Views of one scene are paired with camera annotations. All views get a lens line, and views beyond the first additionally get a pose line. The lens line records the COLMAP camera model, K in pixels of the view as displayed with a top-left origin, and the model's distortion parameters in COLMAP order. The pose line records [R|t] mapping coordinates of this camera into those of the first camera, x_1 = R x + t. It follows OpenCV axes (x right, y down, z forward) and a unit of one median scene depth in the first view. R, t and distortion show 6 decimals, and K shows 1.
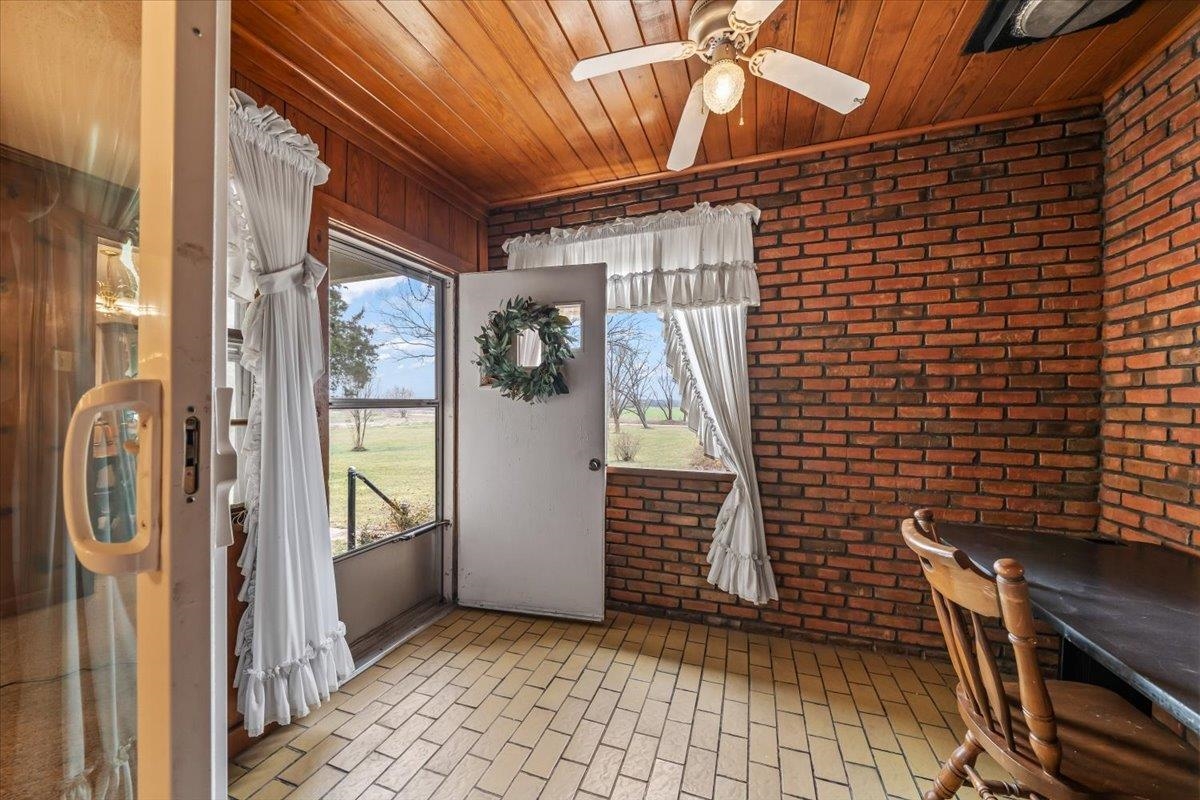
lens RADIAL K [[447.8, 0, 600.0], [0, 447.8, 400.0], [0, 0, 1]] dist [-0.000762, -0.000007]
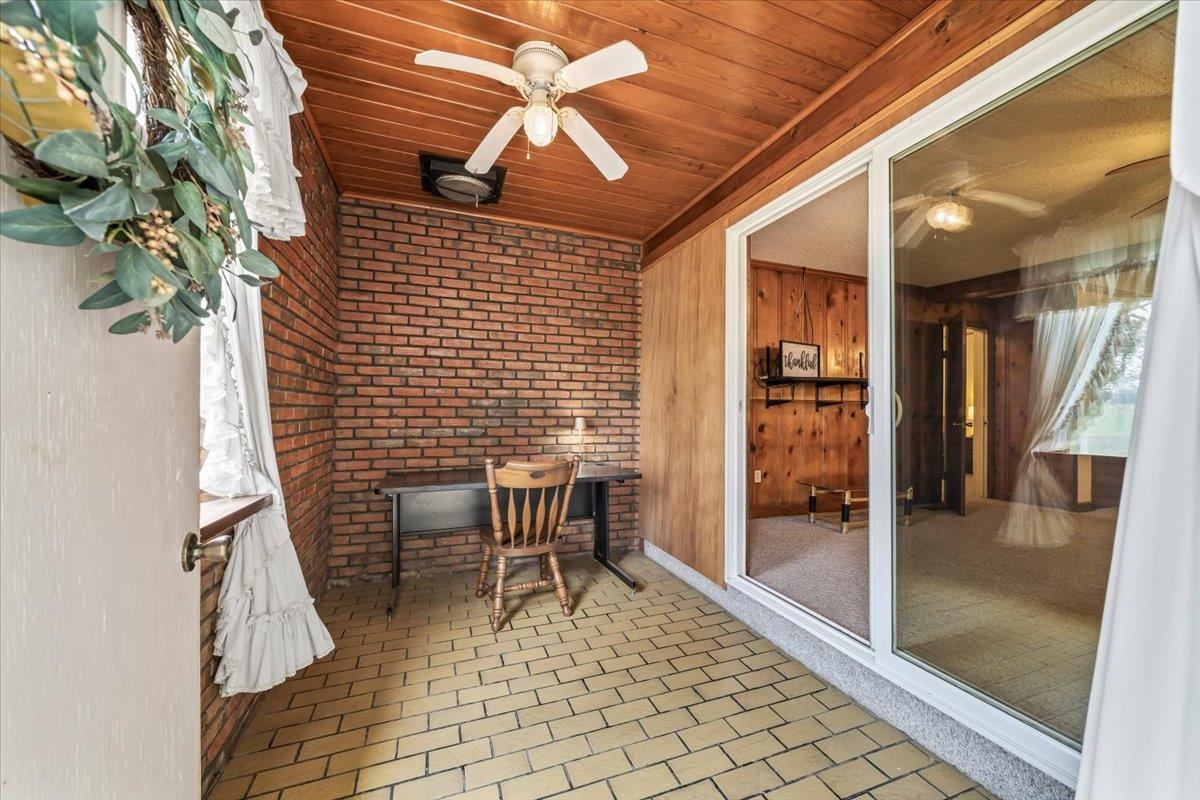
lens RADIAL K [[447.8, 0, 600.0], [0, 447.8, 400.0], [0, 0, 1]] dist [-0.000762, -0.000007]
pose [[-0.636589, 0.013285, 0.771089, -0.656802], [-0.008709, 0.999664, -0.024412, 0.061893], [-0.771154, -0.022256, -0.636259, 1.426524]]
